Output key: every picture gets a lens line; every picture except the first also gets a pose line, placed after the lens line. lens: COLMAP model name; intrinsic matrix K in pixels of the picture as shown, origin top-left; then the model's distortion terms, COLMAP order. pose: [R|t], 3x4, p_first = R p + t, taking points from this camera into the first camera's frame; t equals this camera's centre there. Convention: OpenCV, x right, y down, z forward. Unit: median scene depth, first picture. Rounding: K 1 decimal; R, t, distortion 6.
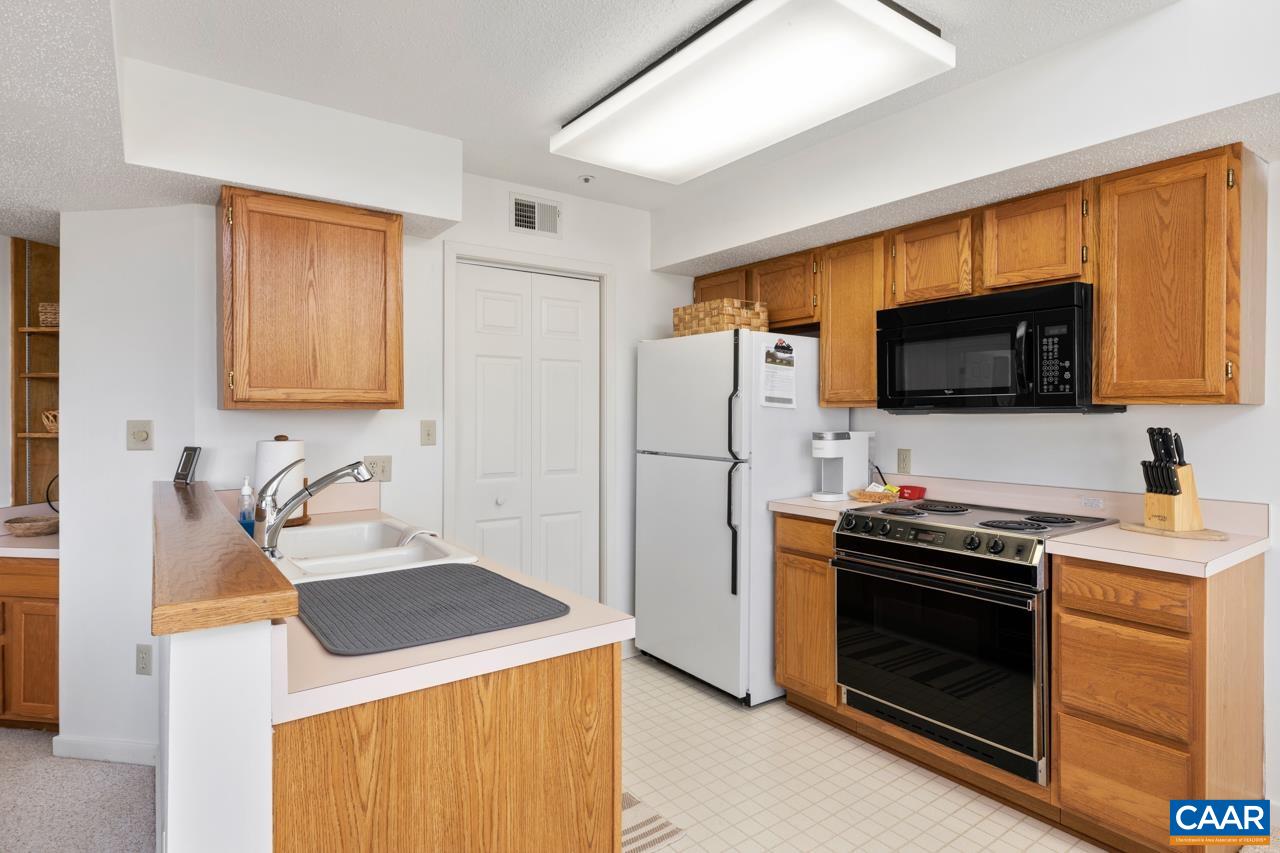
lens RADIAL K [[681.3, 0, 640.0], [0, 681.3, 426.5], [0, 0, 1]] dist [0.000002, 0.000228]
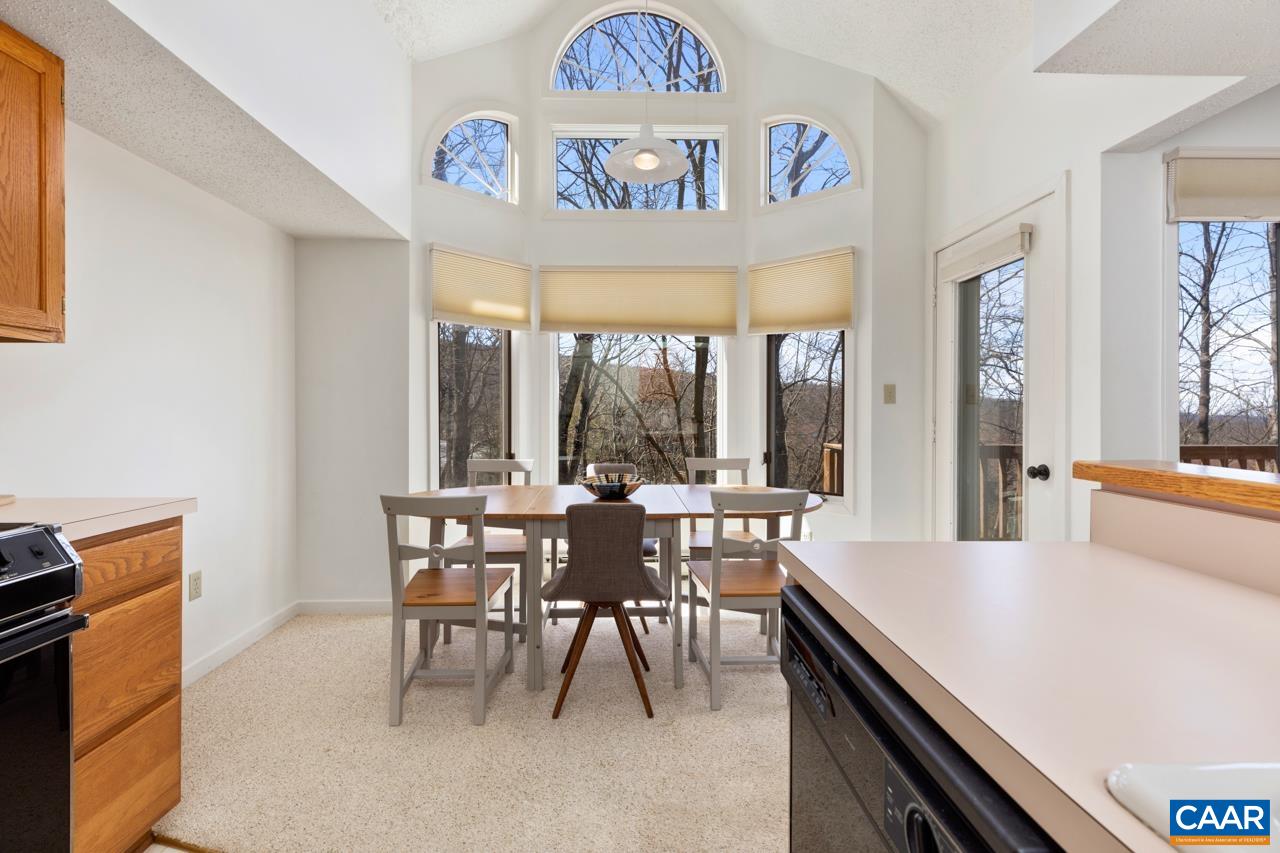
lens RADIAL K [[575.3, 0, 636.4], [0, 575.3, 405.6], [0, 0, 1]] dist [0.021053, 0.000257]
pose [[-0.825221, -0.000437, 0.564810, -0.197541], [0.002368, 0.999988, 0.004233, 0.045430], [-0.564806, 0.004831, -0.825210, 1.116453]]
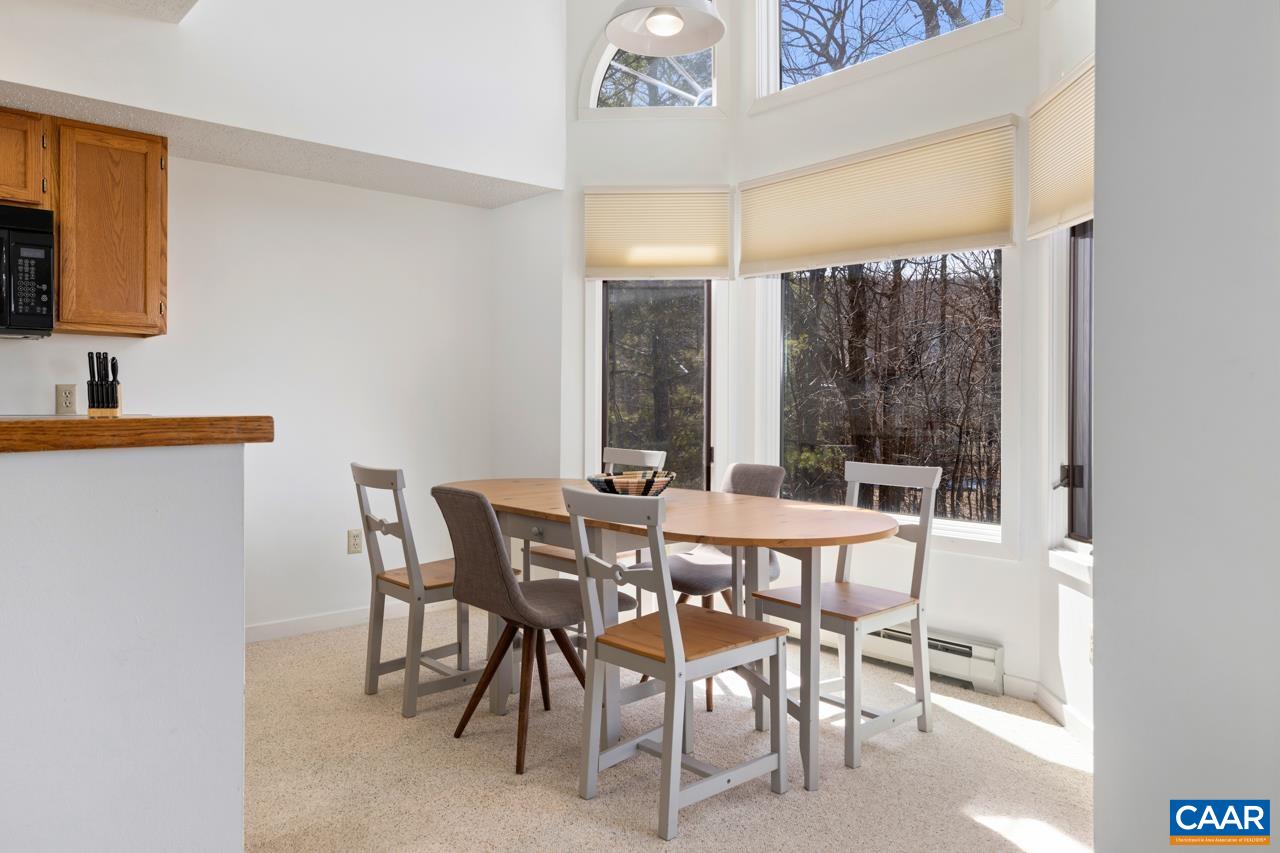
lens RADIAL K [[900.7, 0, 639.1], [0, 900.7, 401.6], [0, 0, 1]] dist [-0.000836, -0.000325]
pose [[-0.087625, -0.002301, 0.996151, -0.865246], [0.006523, 0.999975, 0.002884, 0.089406], [-0.996132, 0.006750, -0.087608, 0.218784]]
